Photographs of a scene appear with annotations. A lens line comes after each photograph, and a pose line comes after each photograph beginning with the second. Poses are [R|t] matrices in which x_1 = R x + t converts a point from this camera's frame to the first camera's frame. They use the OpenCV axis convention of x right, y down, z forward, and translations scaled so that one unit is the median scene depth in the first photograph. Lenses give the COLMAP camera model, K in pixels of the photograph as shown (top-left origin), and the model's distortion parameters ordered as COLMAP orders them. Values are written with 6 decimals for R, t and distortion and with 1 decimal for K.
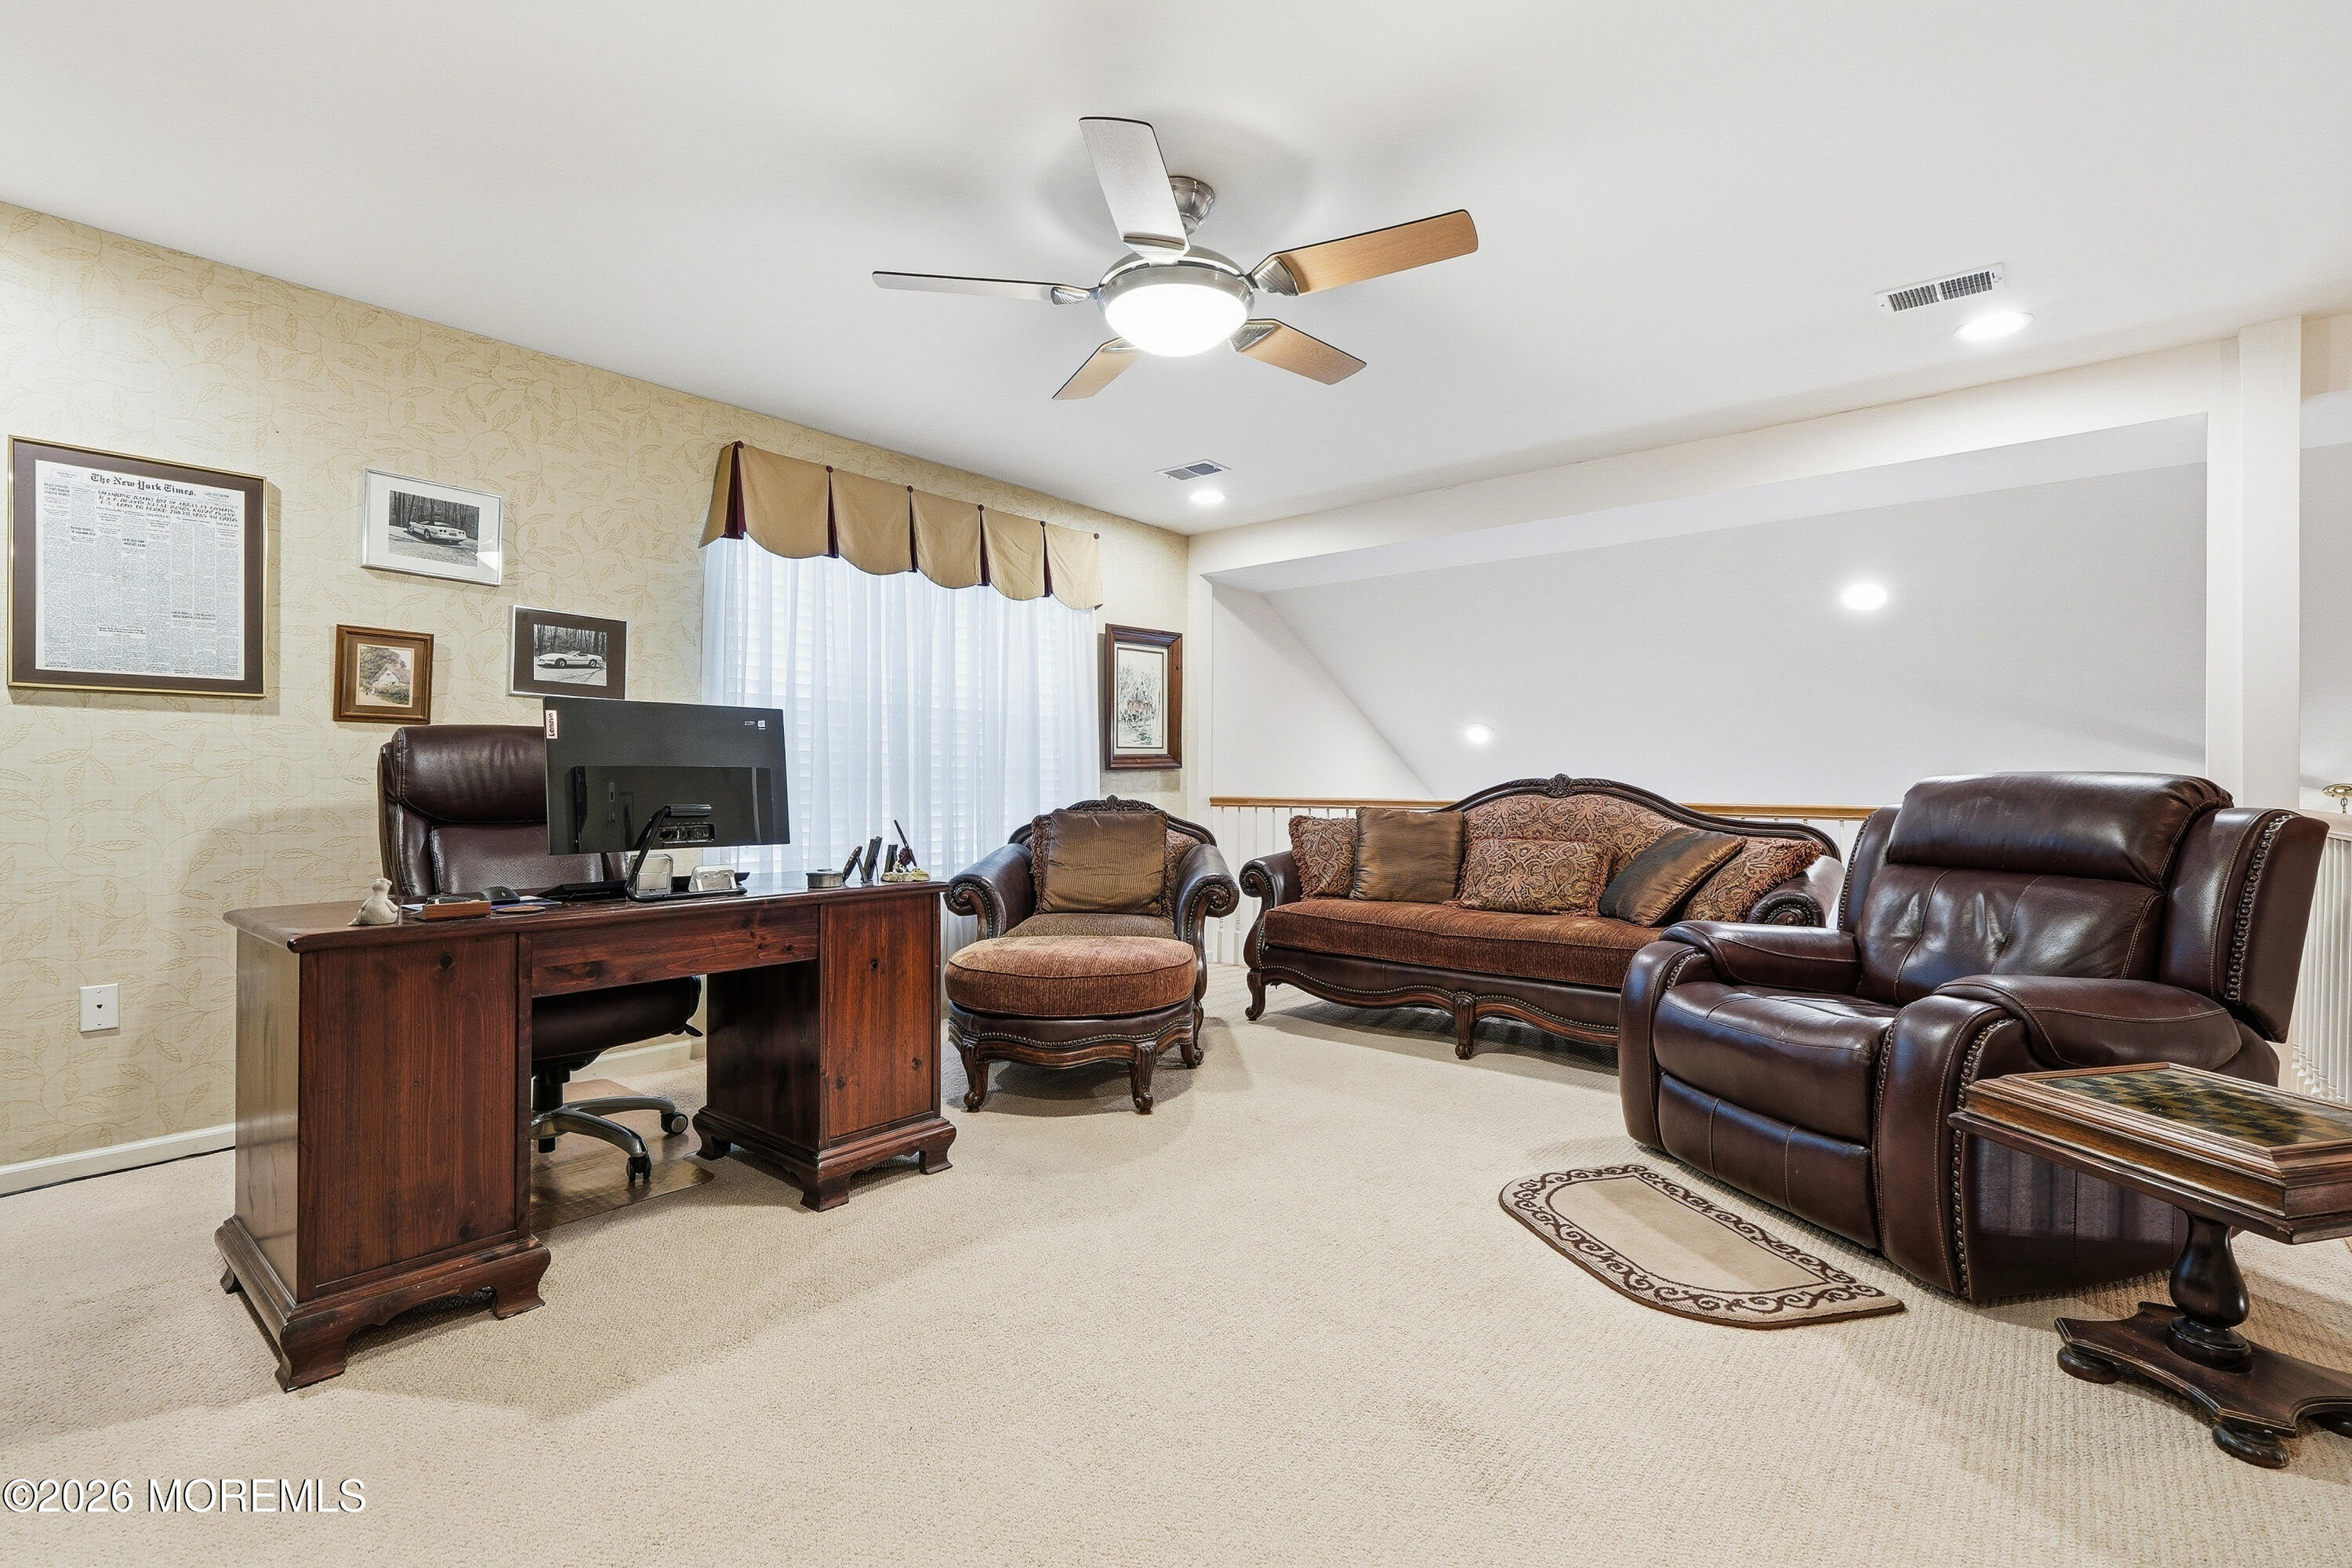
lens RADIAL K [[1077.2, 0, 1175.7], [0, 1077.2, 785.2], [0, 0, 1]] dist [-0.006092, 0.001440]
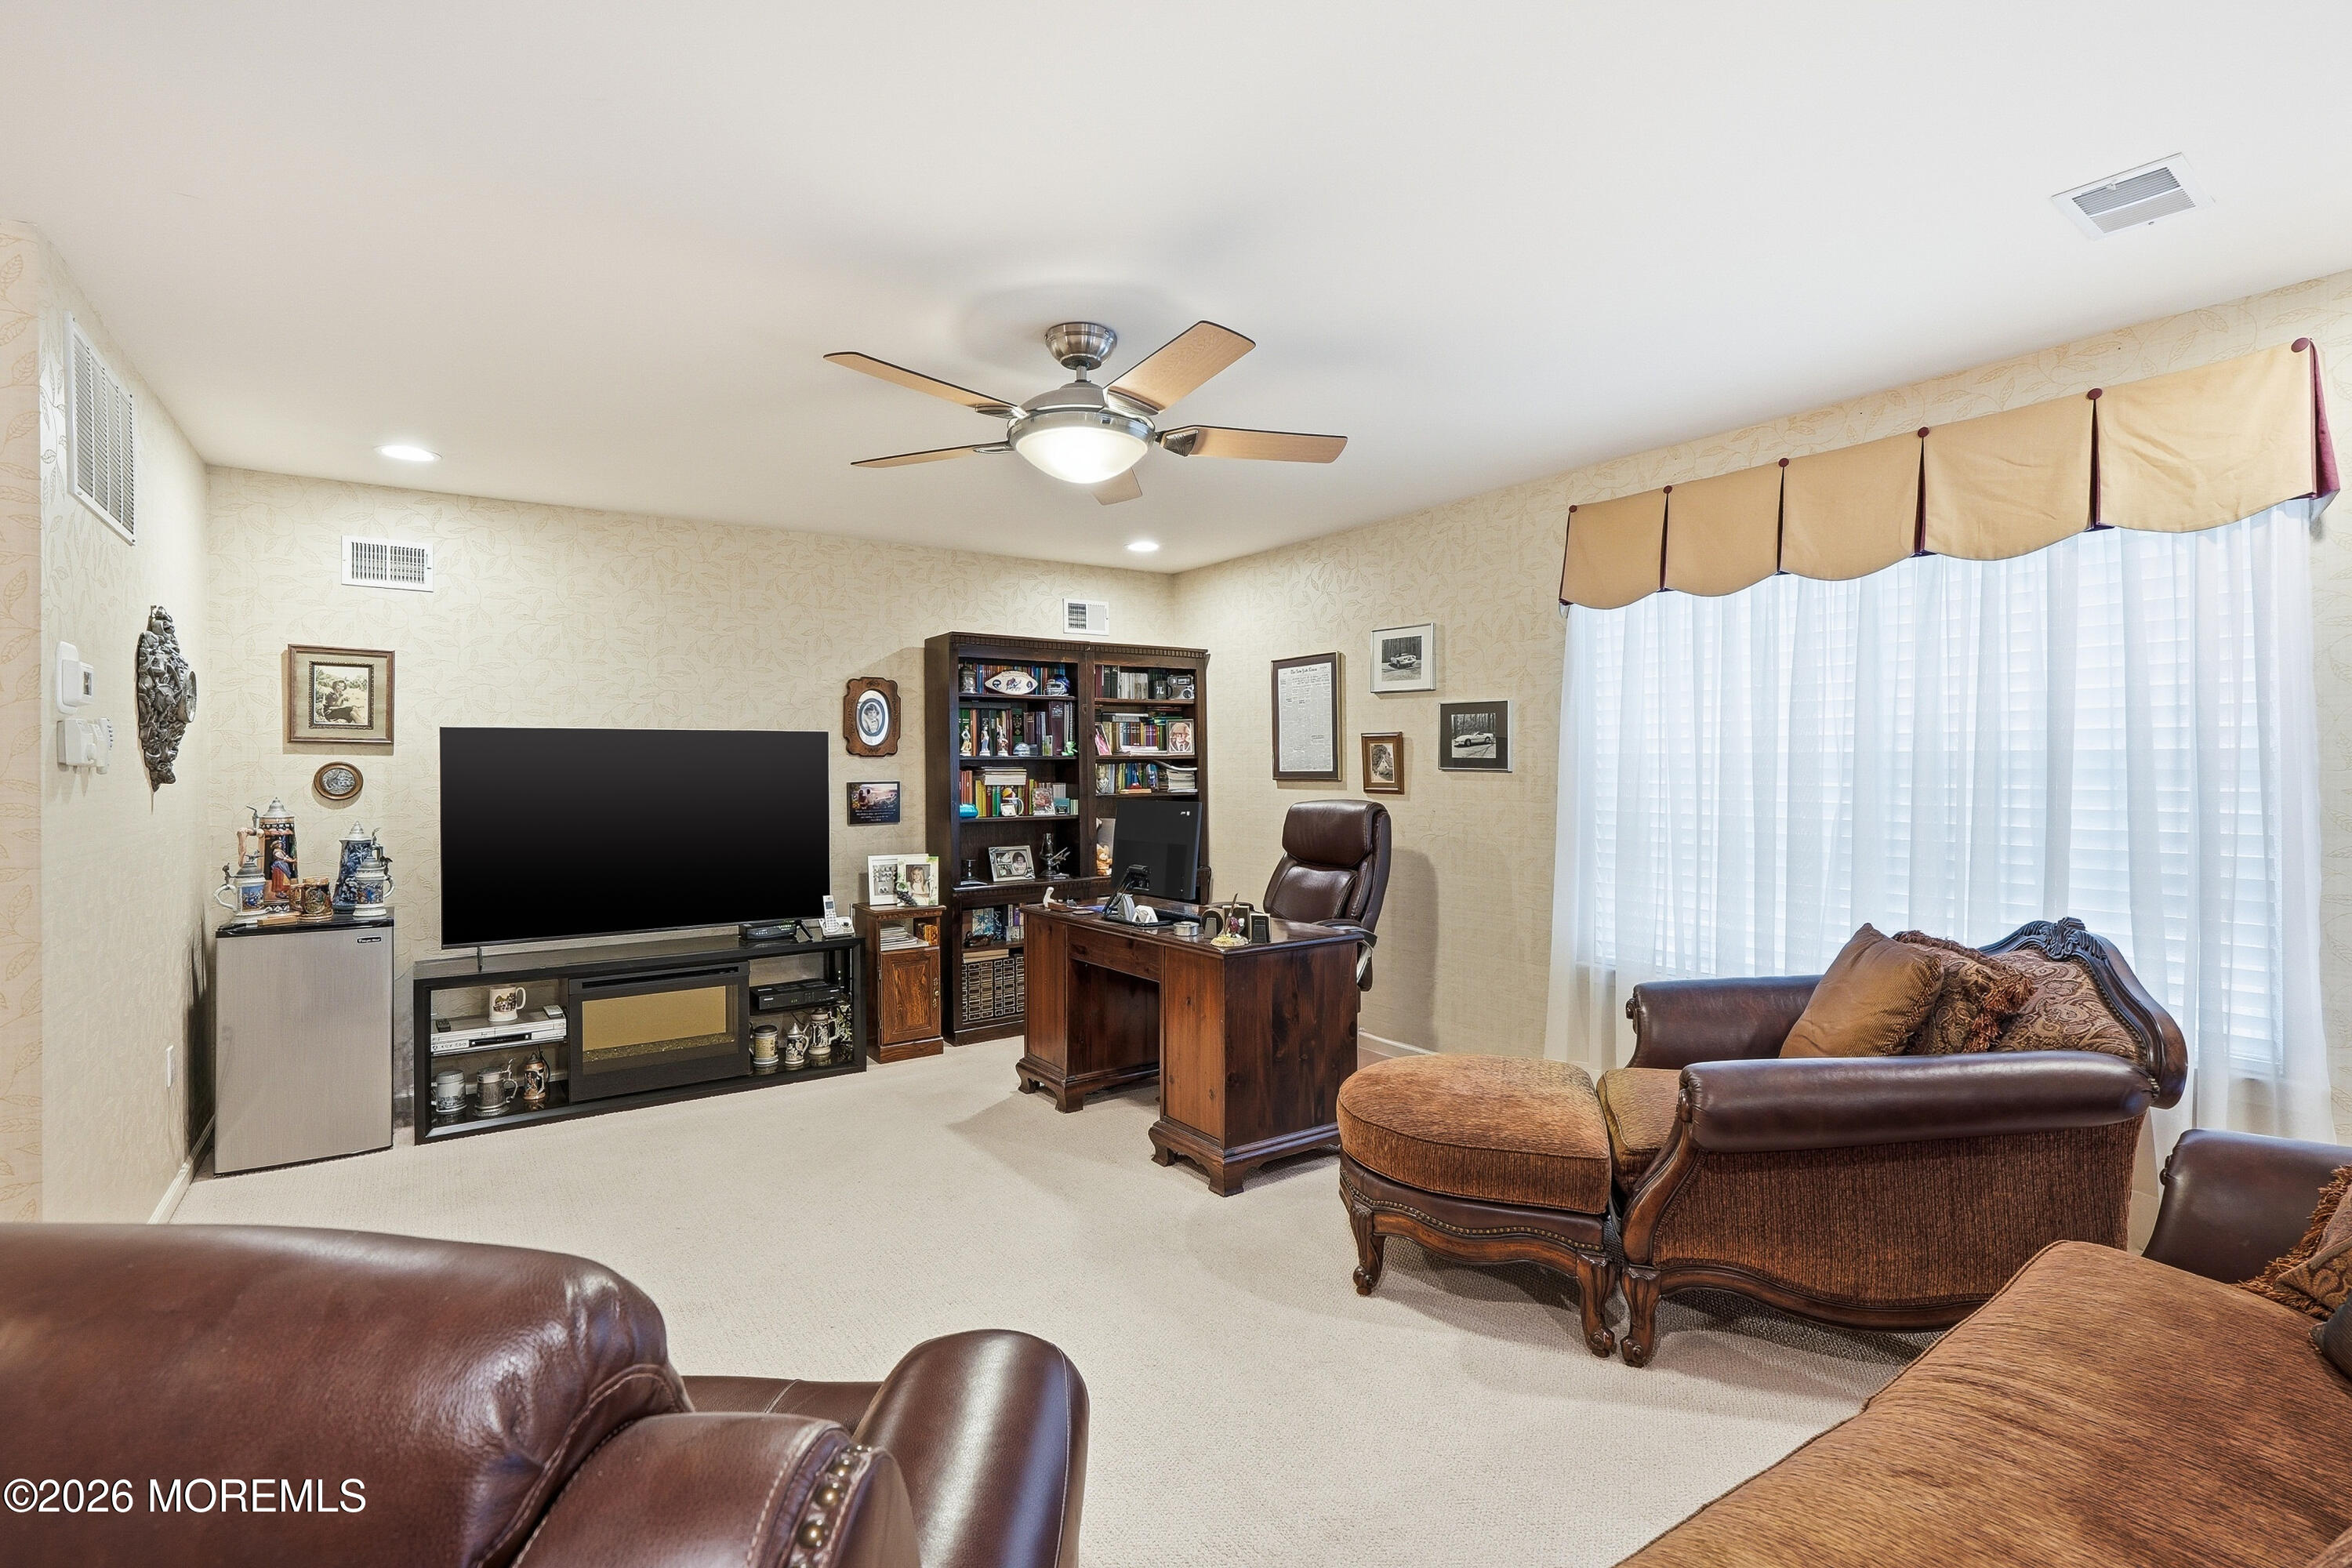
lens RADIAL K [[1077.2, 0, 1176.0], [0, 1077.2, 778.7], [0, 0, 1]] dist [-0.006092, 0.001440]
pose [[-0.257455, 0.004683, -0.966279, 0.749620], [-0.003136, 0.999979, 0.005682, -0.079729], [0.966285, 0.004493, -0.257435, 1.022171]]
